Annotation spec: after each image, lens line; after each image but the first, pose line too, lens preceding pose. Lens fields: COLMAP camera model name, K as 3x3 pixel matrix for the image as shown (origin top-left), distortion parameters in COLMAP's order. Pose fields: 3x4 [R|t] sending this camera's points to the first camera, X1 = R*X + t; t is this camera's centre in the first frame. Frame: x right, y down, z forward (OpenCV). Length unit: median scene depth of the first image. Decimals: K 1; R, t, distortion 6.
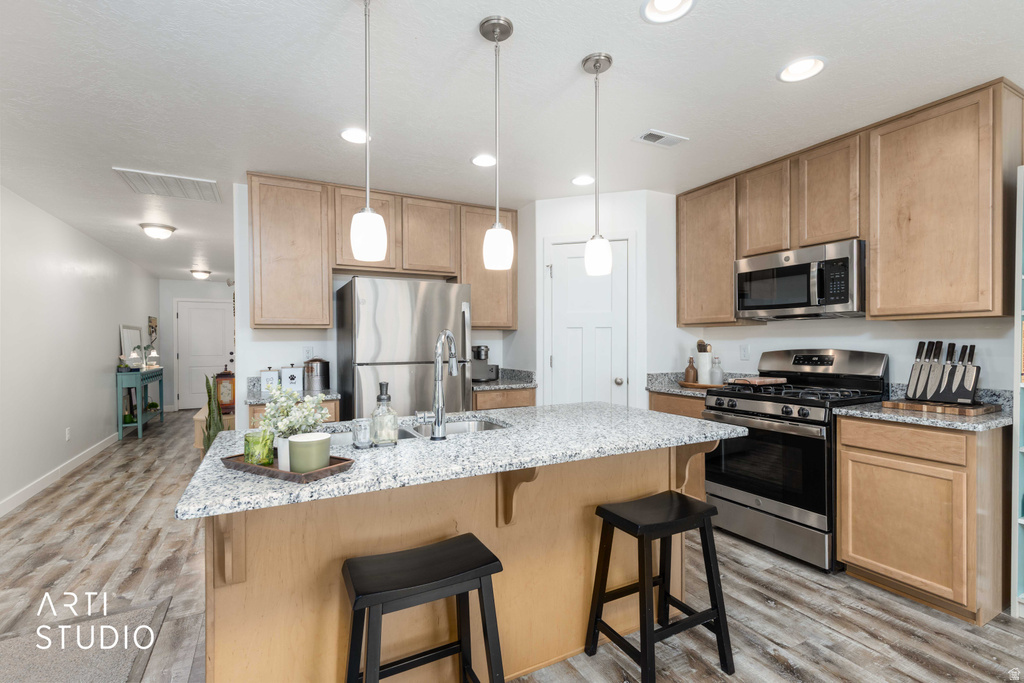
lens RADIAL K [[461.8, 0, 514.2], [0, 461.8, 341.9], [0, 0, 1]] dist [0.005926, 0.000168]
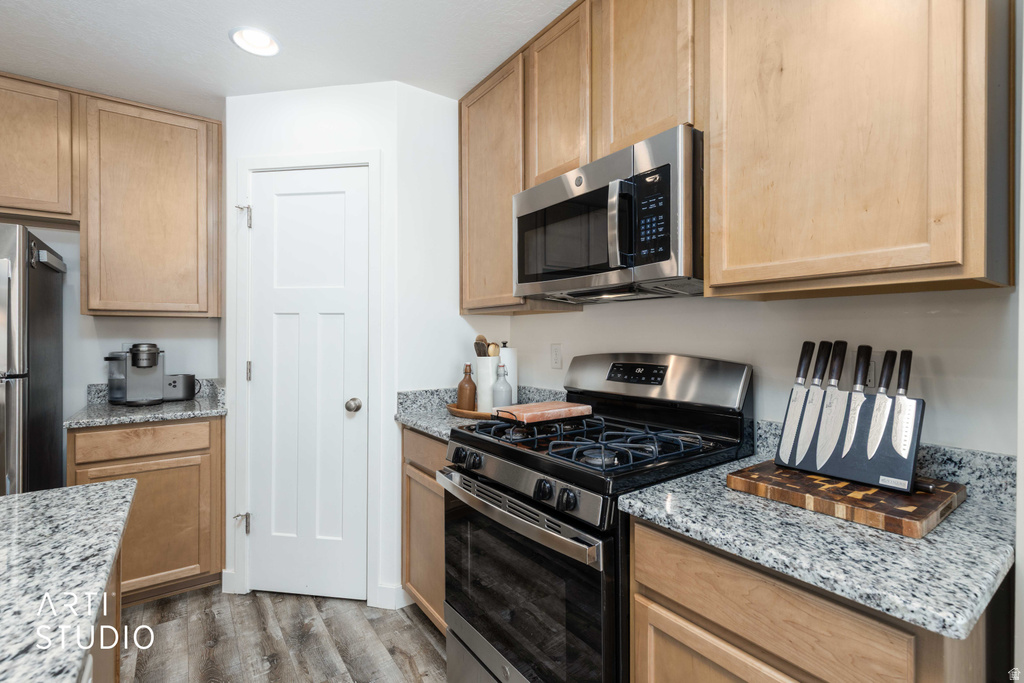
lens RADIAL K [[461.8, 0, 516.4], [0, 461.8, 333.1], [0, 0, 1]] dist [0.005926, 0.000168]
pose [[0.991462, 0.002852, 0.130365, 0.494968], [-0.002347, 0.999989, -0.004030, -0.006306], [-0.130375, 0.003690, 0.991458, 0.540466]]
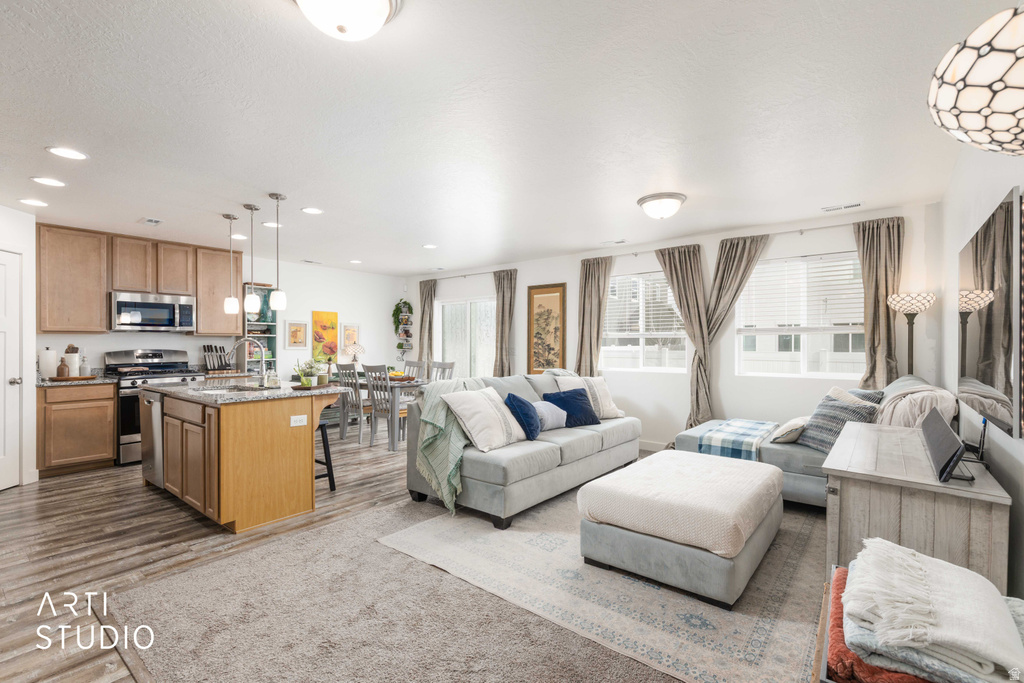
lens RADIAL K [[461.8, 0, 515.9], [0, 461.8, 345.8], [0, 0, 1]] dist [0.005926, 0.000168]
pose [[-0.379436, 0.000991, 0.925217, -1.745000], [0.002964, 0.999996, 0.000144, 0.006368], [-0.925213, 0.002797, -0.379437, 0.433443]]
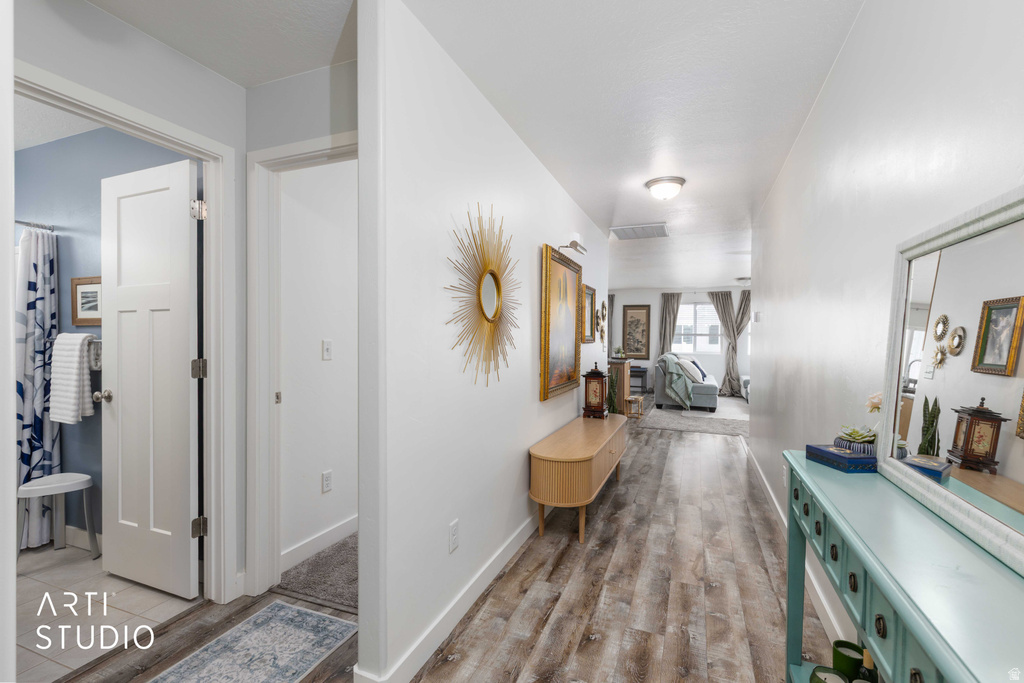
lens RADIAL K [[461.8, 0, 516.5], [0, 461.8, 347.3], [0, 0, 1]] dist [0.005926, 0.000168]
pose [[-0.643207, -0.015955, 0.765526, -2.084313], [-0.002061, 0.999815, 0.019106, -0.003505], [-0.765689, 0.010711, -0.643121, 2.785752]]
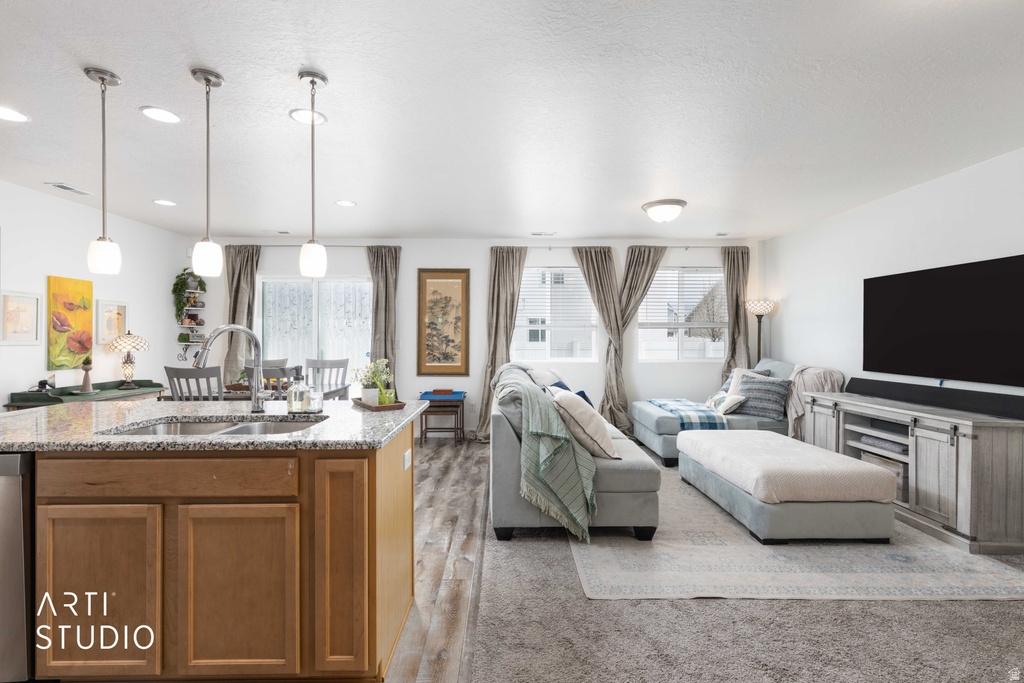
lens RADIAL K [[461.8, 0, 510.8], [0, 461.8, 338.0], [0, 0, 1]] dist [0.005926, 0.000168]
pose [[-0.881979, -0.000061, 0.471289, -0.911244], [0.002960, 0.999980, 0.005670, -0.001072], [-0.471280, 0.006396, -0.881961, 1.080592]]
